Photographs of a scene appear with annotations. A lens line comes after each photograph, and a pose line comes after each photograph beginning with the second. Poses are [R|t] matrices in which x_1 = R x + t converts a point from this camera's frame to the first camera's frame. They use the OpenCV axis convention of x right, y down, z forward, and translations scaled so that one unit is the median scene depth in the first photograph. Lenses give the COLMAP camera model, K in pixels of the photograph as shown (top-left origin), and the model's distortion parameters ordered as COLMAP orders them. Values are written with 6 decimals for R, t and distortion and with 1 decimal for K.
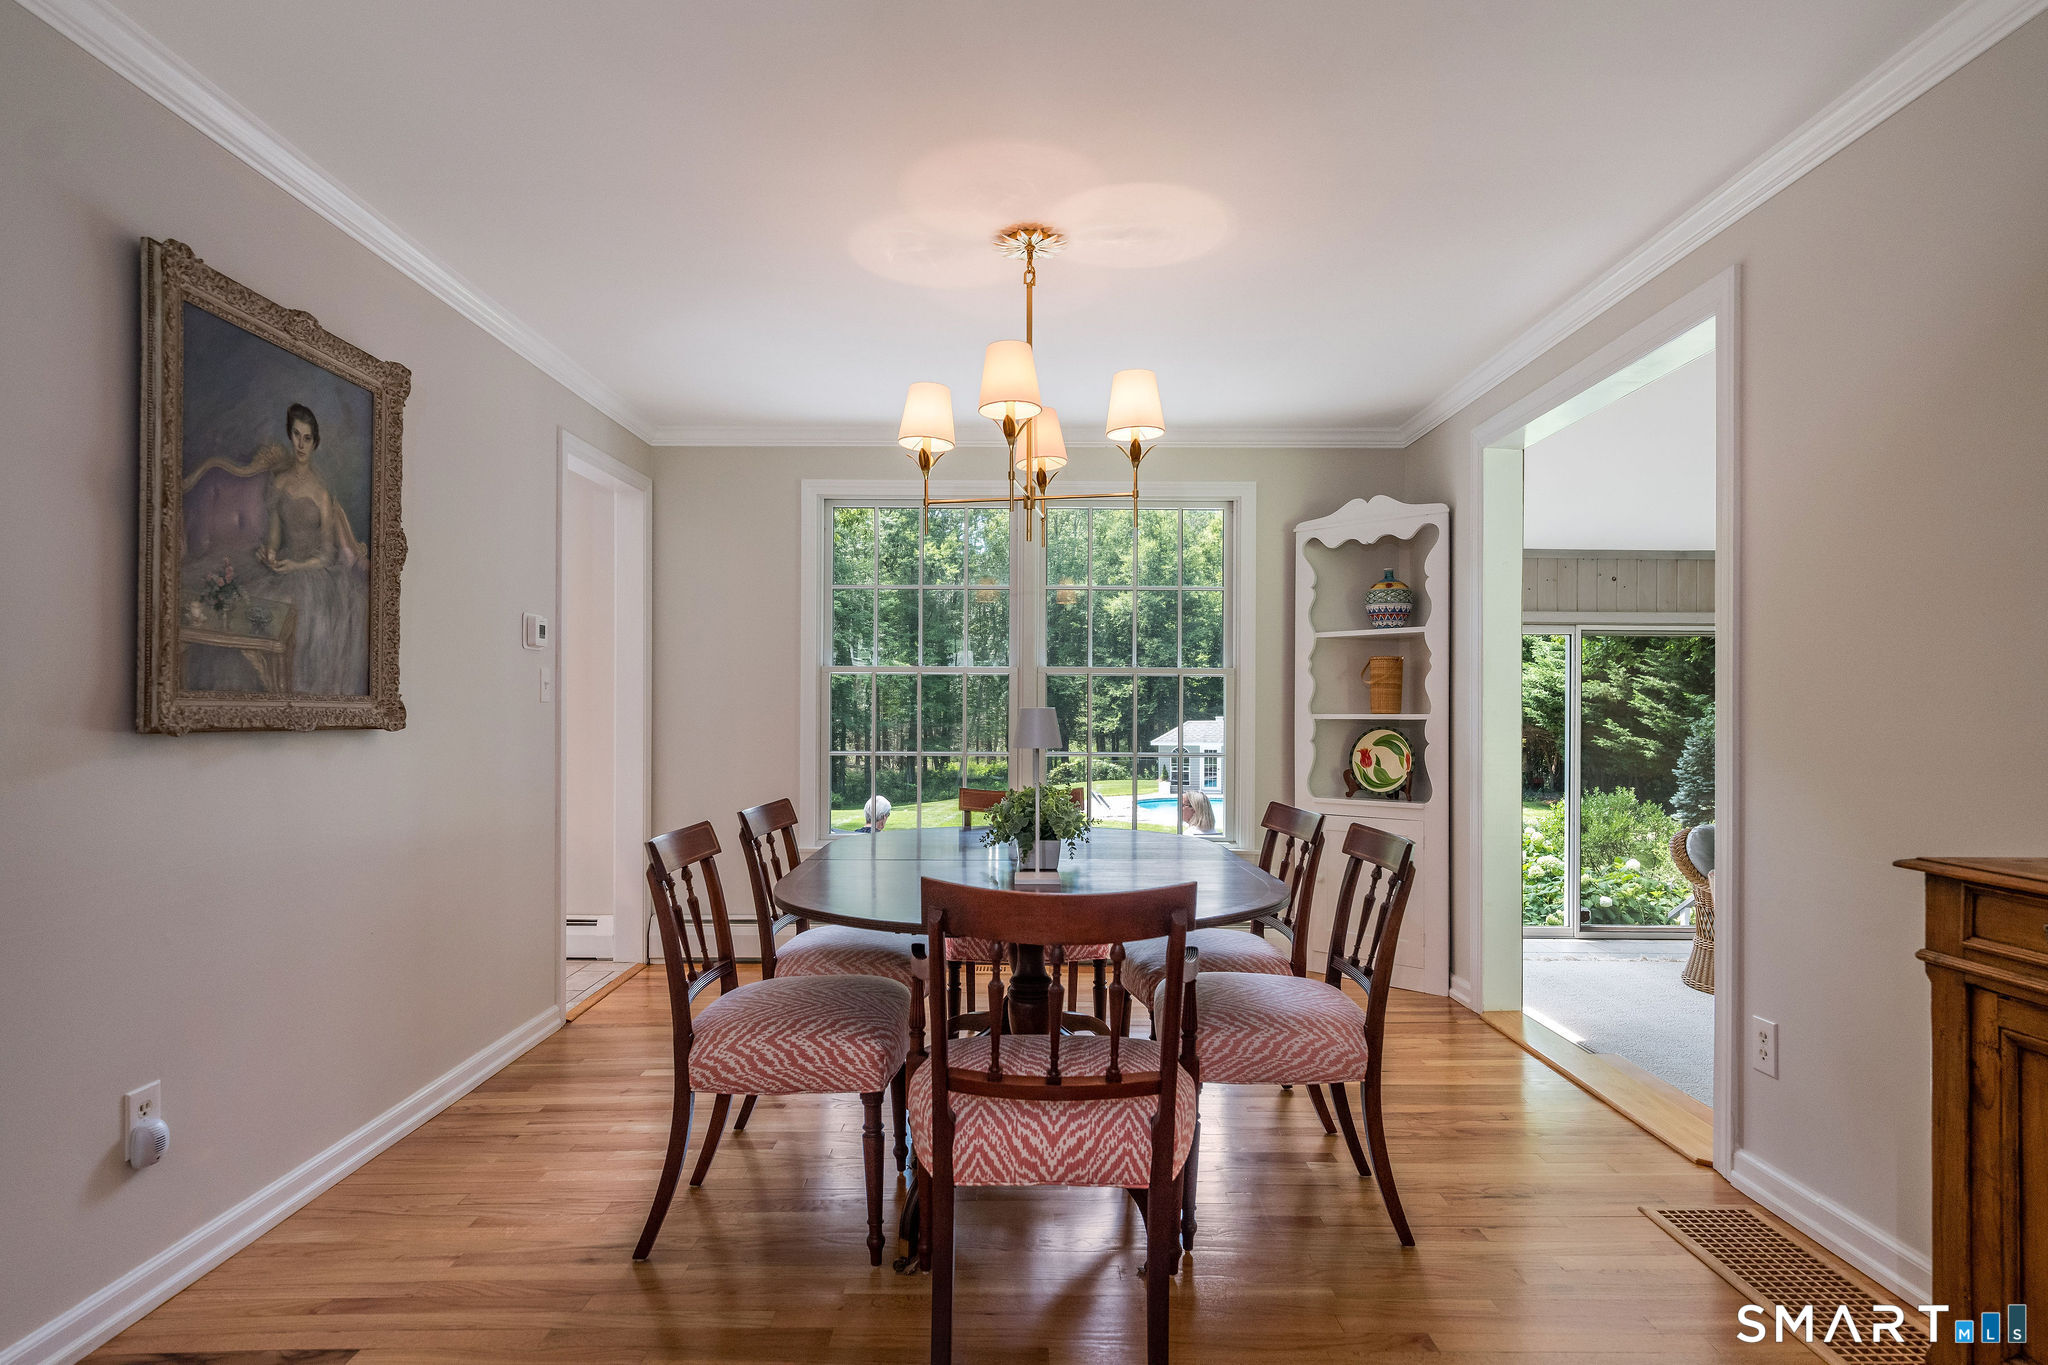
lens RADIAL K [[1110.3, 0, 1010.6], [0, 1110.3, 712.3], [0, 0, 1]] dist [0.001688, -0.000899]
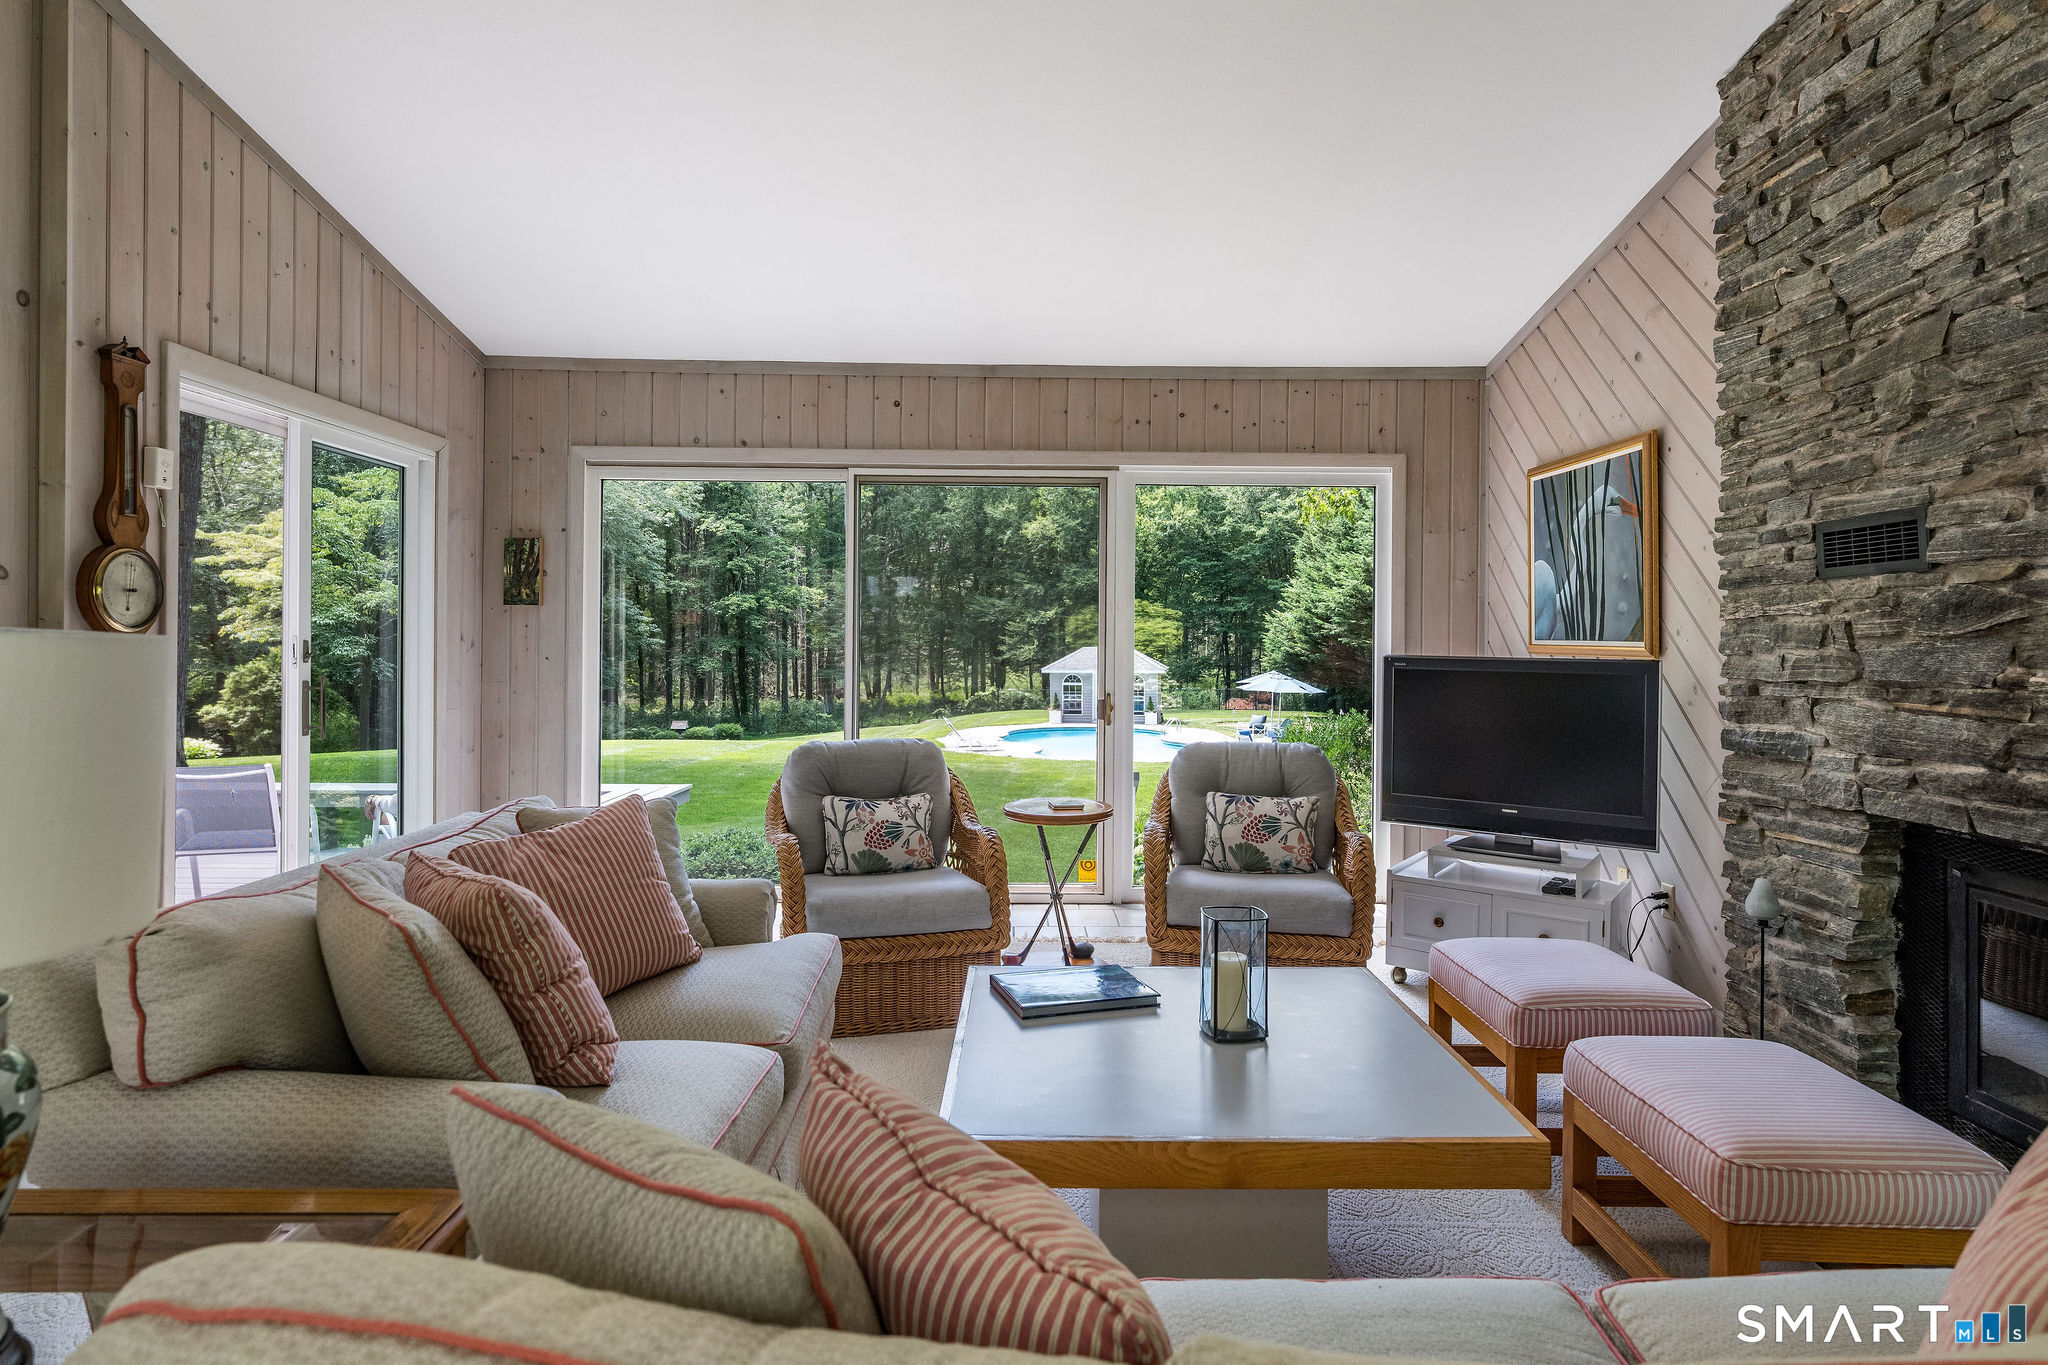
lens RADIAL K [[1110.3, 0, 1048.8], [0, 1110.3, 641.8], [0, 0, 1]] dist [0.001688, -0.000899]
pose [[0.999389, -0.000523, 0.034948, 0.609753], [0.000621, 0.999996, -0.002780, 0.036040], [-0.034946, 0.002800, 0.999385, 0.274186]]
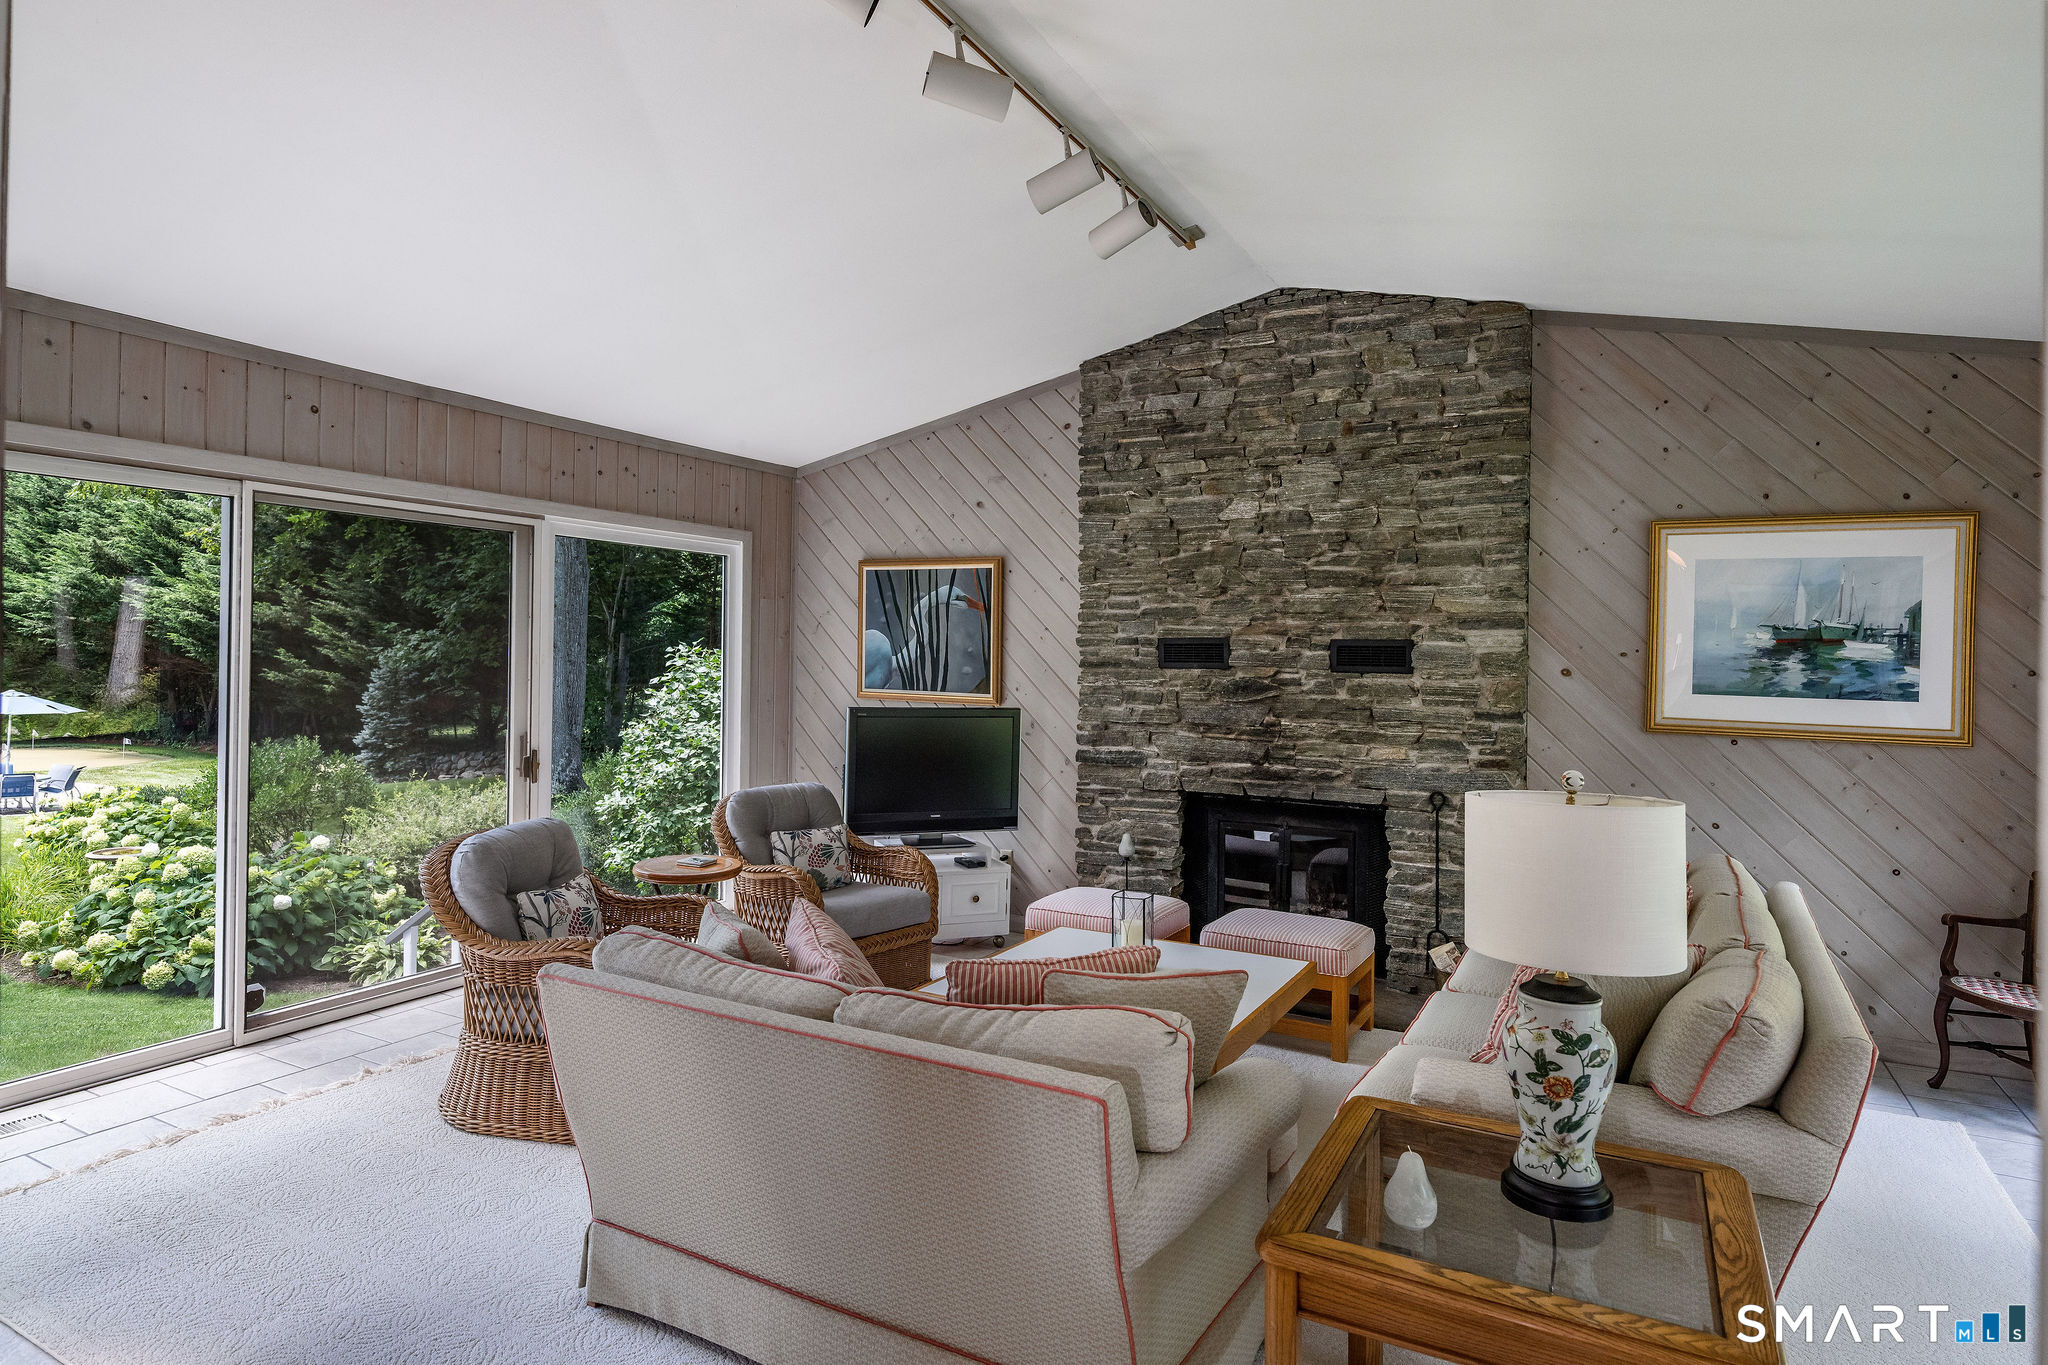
lens RADIAL K [[1110.3, 0, 1012.5], [0, 1110.3, 649.6], [0, 0, 1]] dist [0.001688, -0.000899]
pose [[0.472443, 0.004582, 0.881350, 0.202203], [-0.010784, 0.999942, 0.000582, 0.001217], [-0.881295, -0.009780, 0.472464, 0.398498]]
